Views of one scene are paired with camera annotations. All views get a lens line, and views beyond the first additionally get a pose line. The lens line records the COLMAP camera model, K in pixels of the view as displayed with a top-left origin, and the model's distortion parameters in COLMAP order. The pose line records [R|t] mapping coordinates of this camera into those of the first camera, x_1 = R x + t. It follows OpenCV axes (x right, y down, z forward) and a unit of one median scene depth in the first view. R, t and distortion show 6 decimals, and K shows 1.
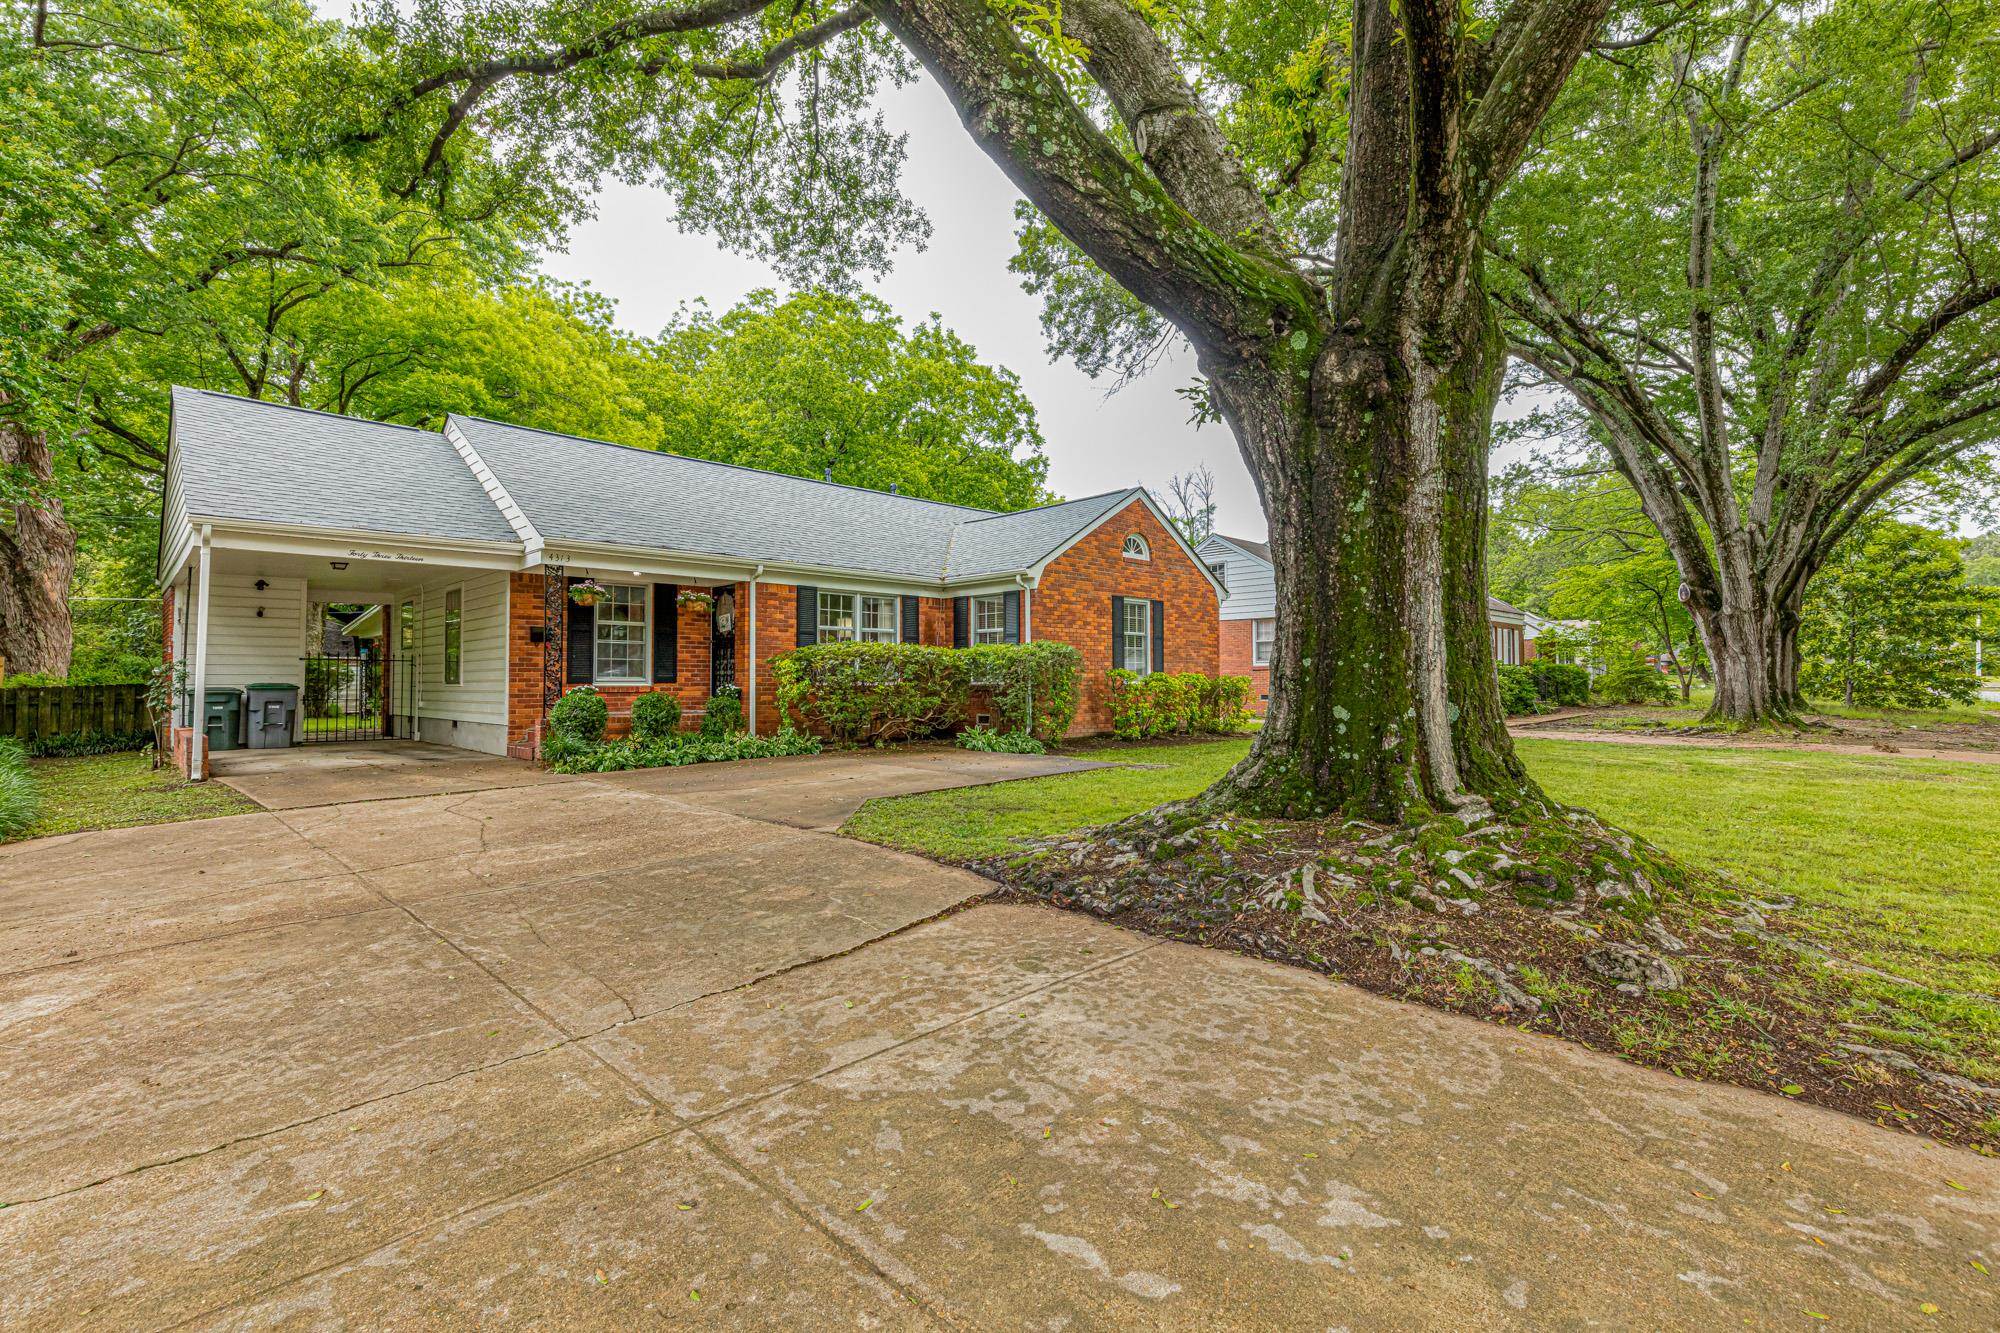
lens RADIAL K [[818.8, 0, 962.0], [0, 818.8, 666.9], [0, 0, 1]] dist [0.025538, -0.000003]
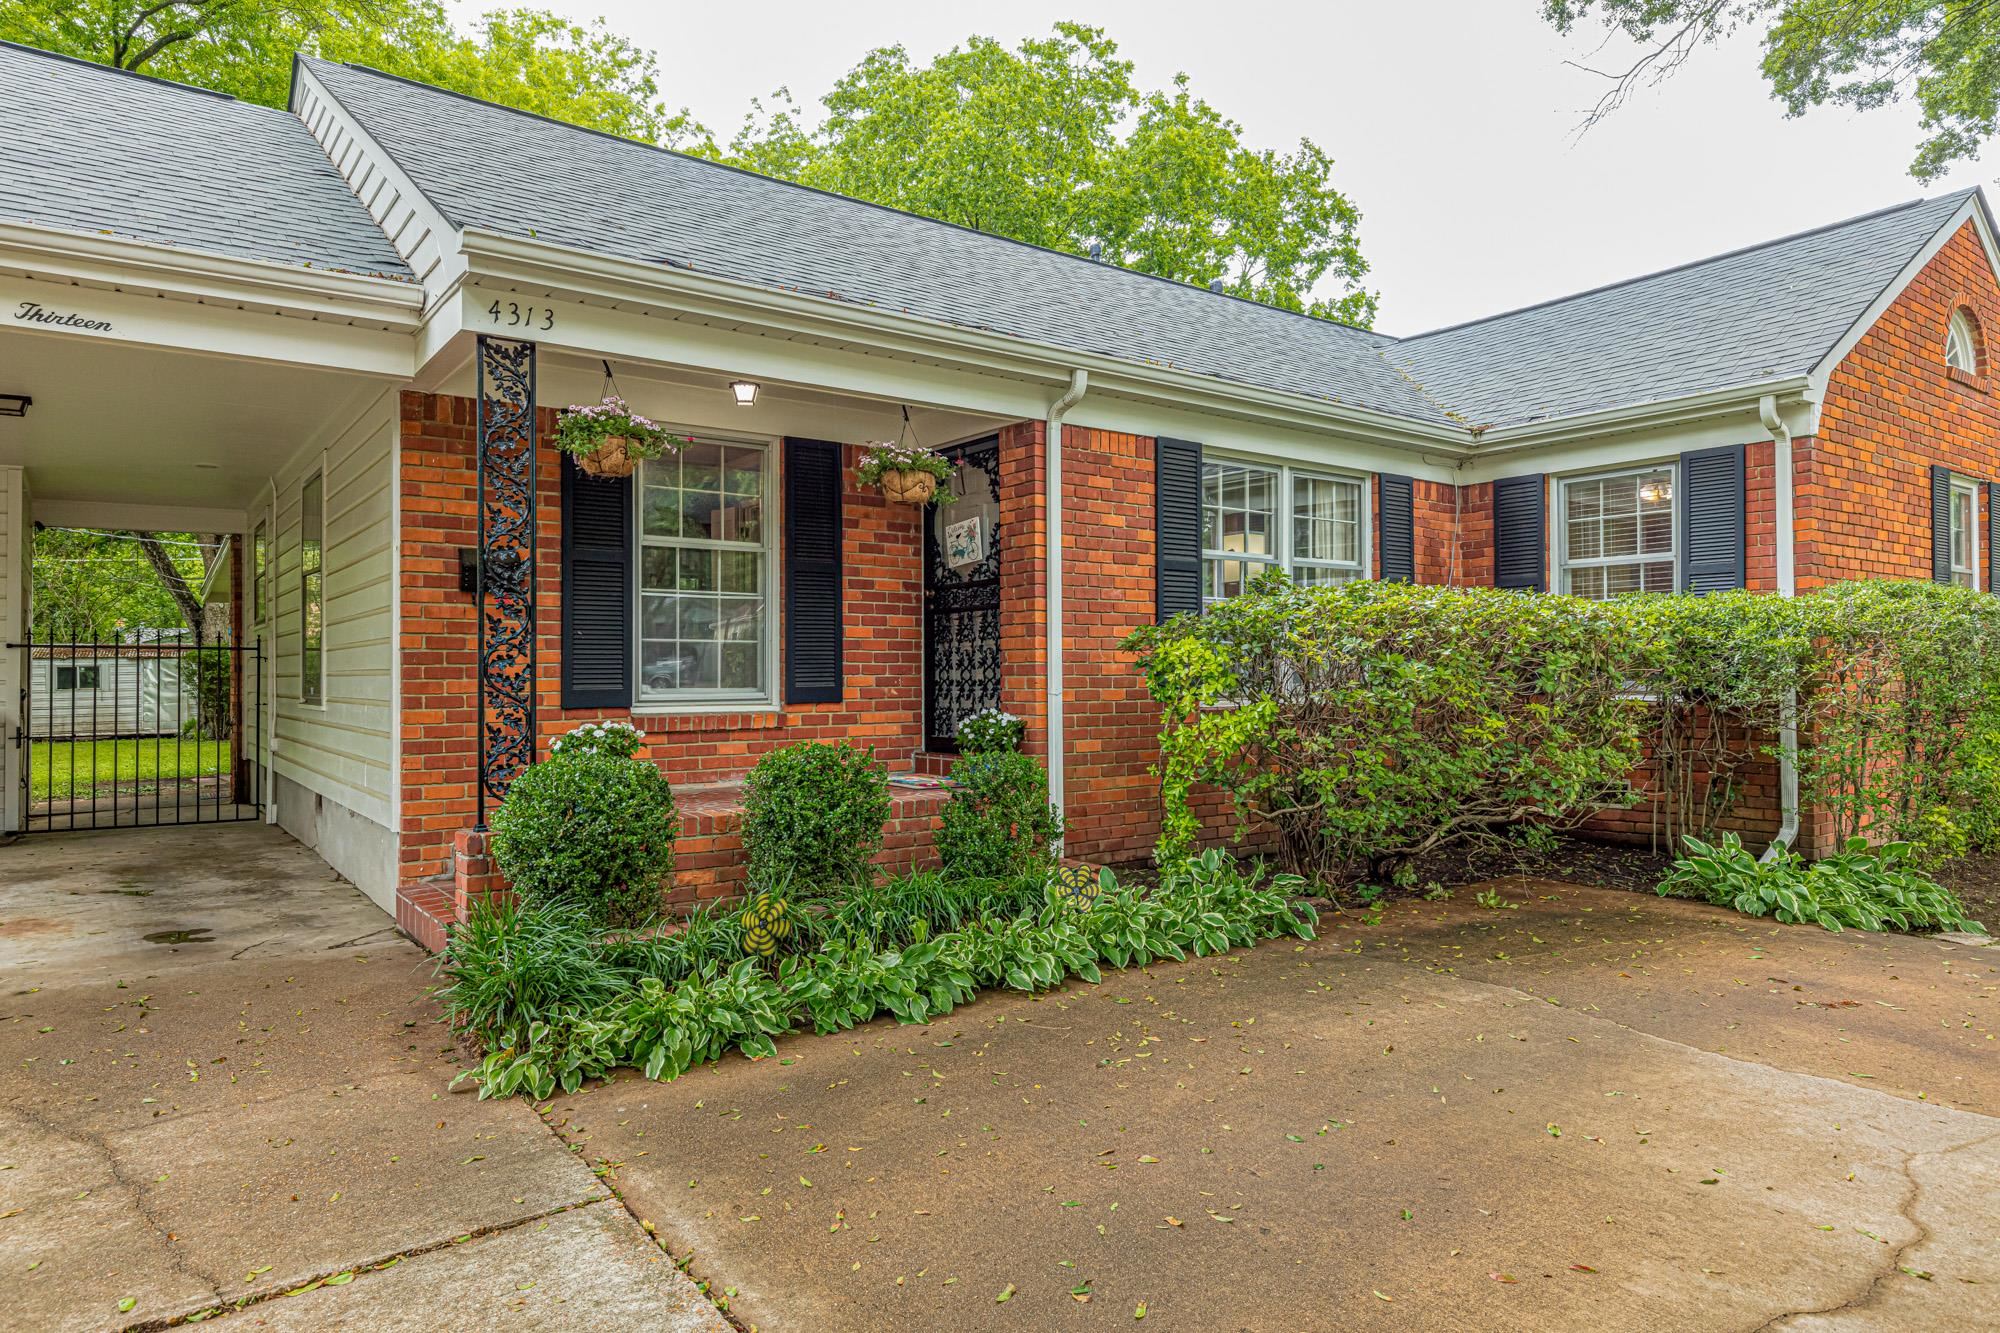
lens RADIAL K [[1136.4, 0, 1000.0], [0, 1136.4, 666.5], [0, 0, 1]] dist [0.005928, 0.000449]
pose [[0.993215, -0.005104, -0.116179, -0.212318], [0.006497, 0.999911, 0.011619, -0.002906], [0.116109, -0.012295, 0.993160, 0.483808]]
